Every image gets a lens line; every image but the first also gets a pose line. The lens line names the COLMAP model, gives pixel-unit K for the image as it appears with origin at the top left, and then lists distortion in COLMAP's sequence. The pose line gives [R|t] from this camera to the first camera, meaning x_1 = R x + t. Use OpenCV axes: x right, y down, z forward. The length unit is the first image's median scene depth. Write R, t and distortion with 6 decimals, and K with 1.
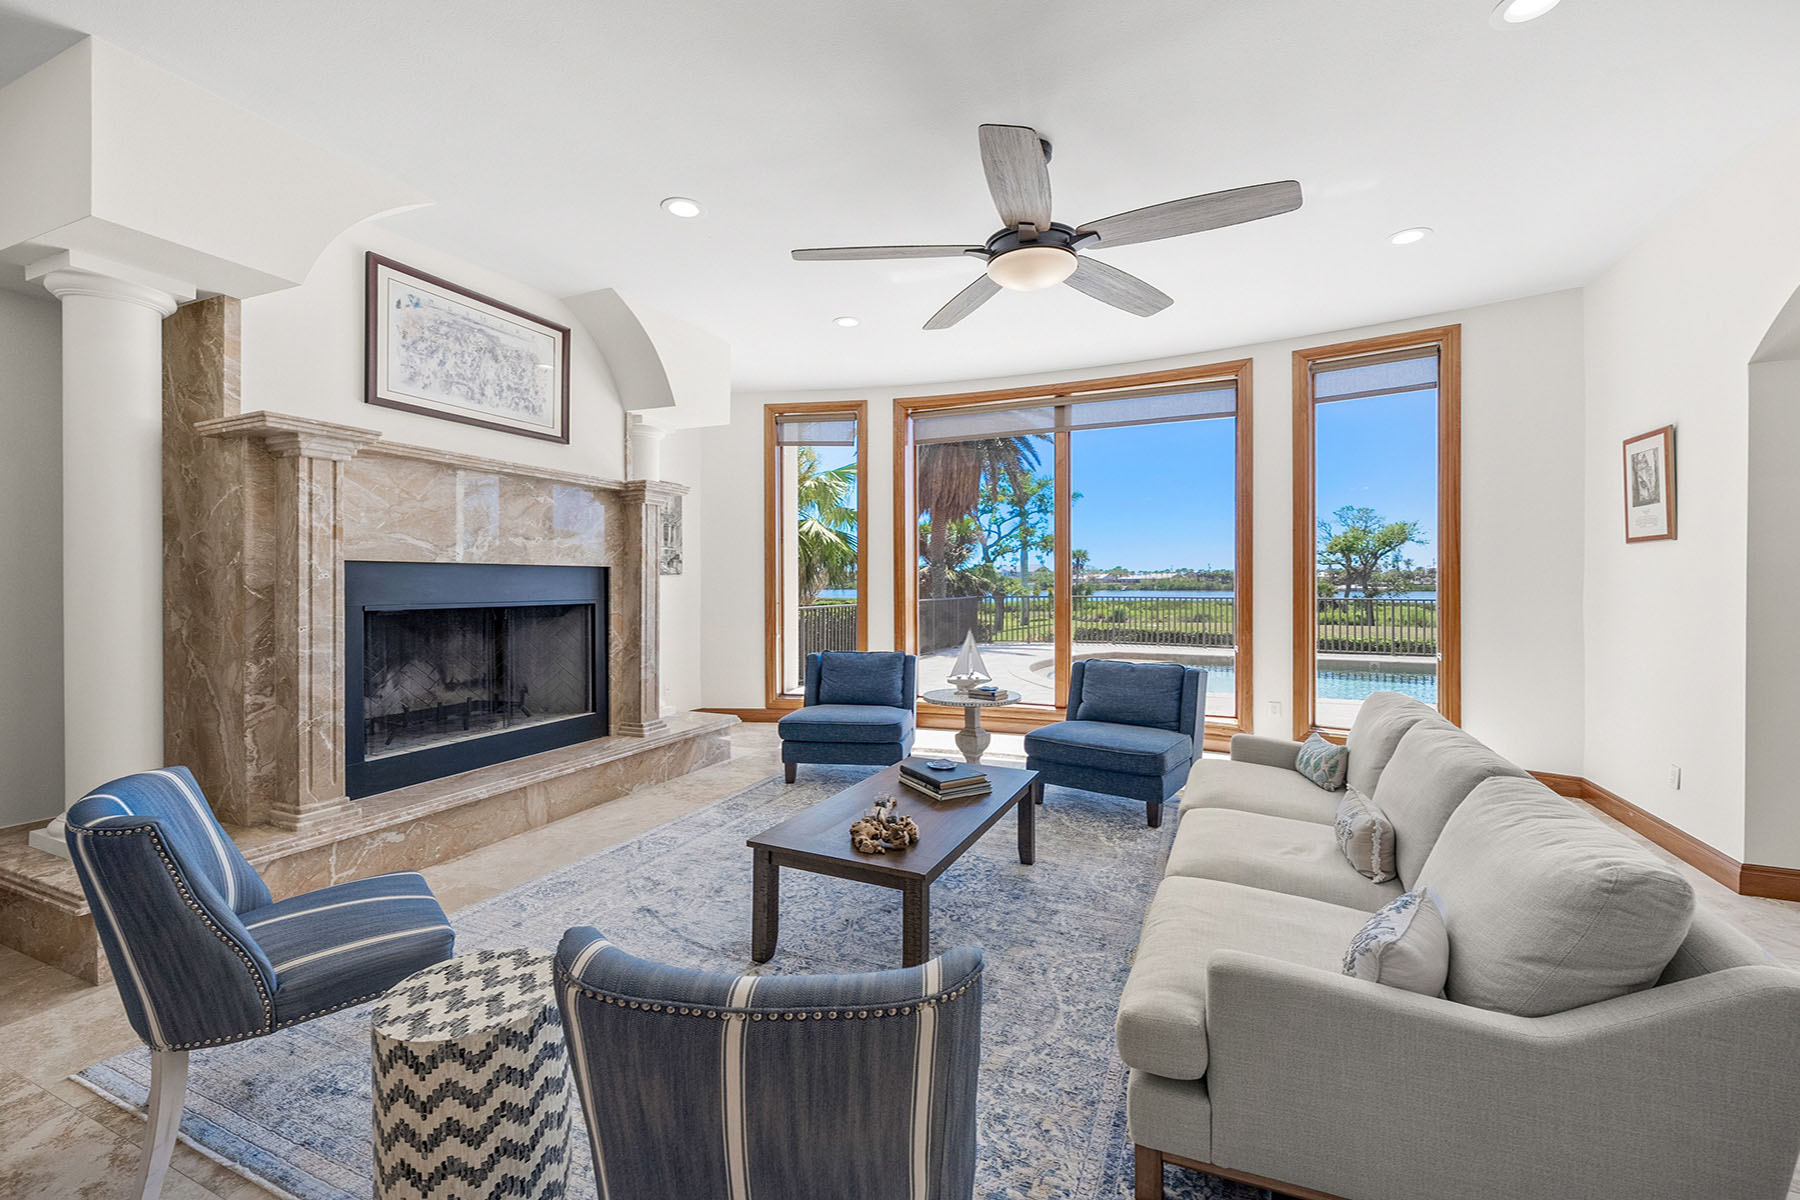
lens RADIAL K [[734.3, 0, 893.4], [0, 734.3, 585.5], [0, 0, 1]] dist [-0.006576, 0.000164]
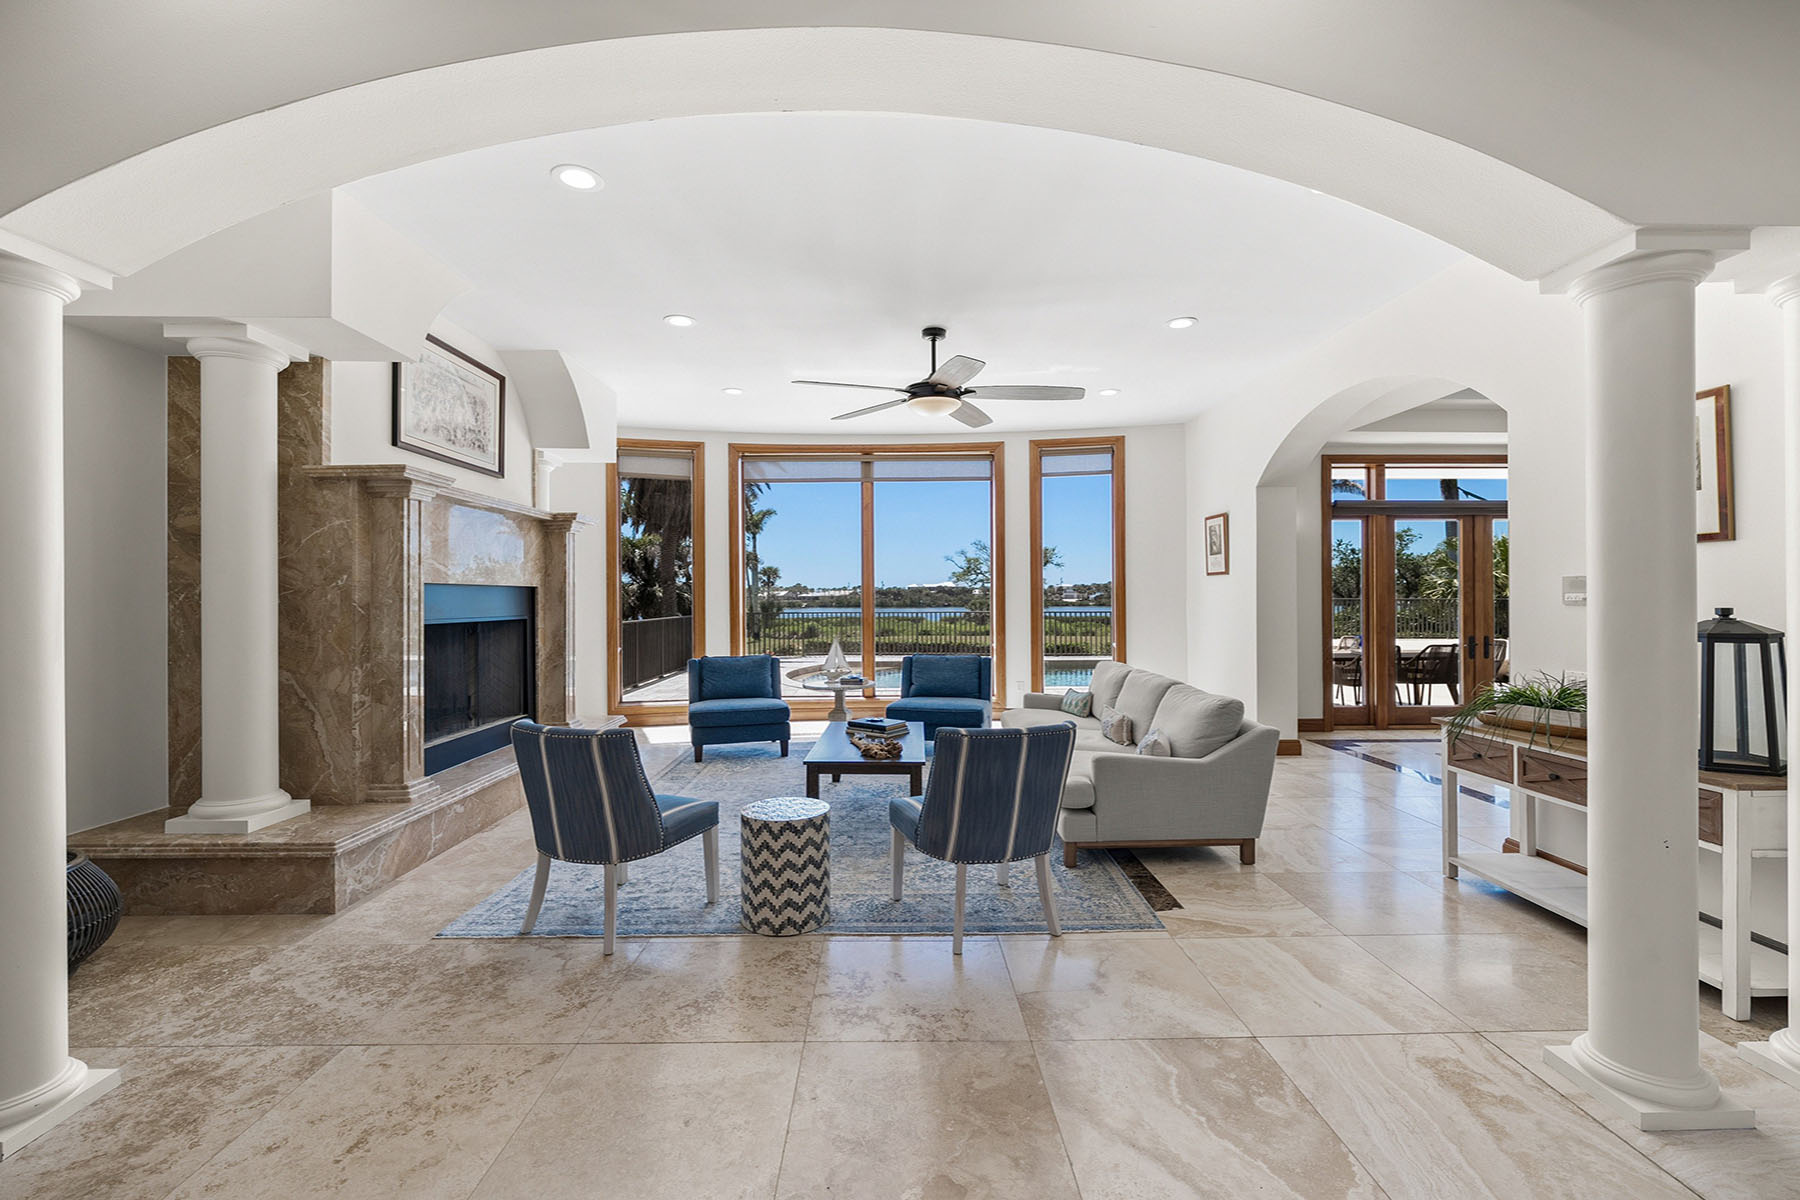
lens RADIAL K [[768.2, 0, 886.7], [0, 768.2, 597.1], [0, 0, 1]] dist [-0.001615, 0.000023]
pose [[0.915567, -0.001699, 0.402162, -0.398477], [0.004759, 0.999967, -0.006612, 0.001481], [-0.402137, 0.007967, 0.915545, -0.342853]]
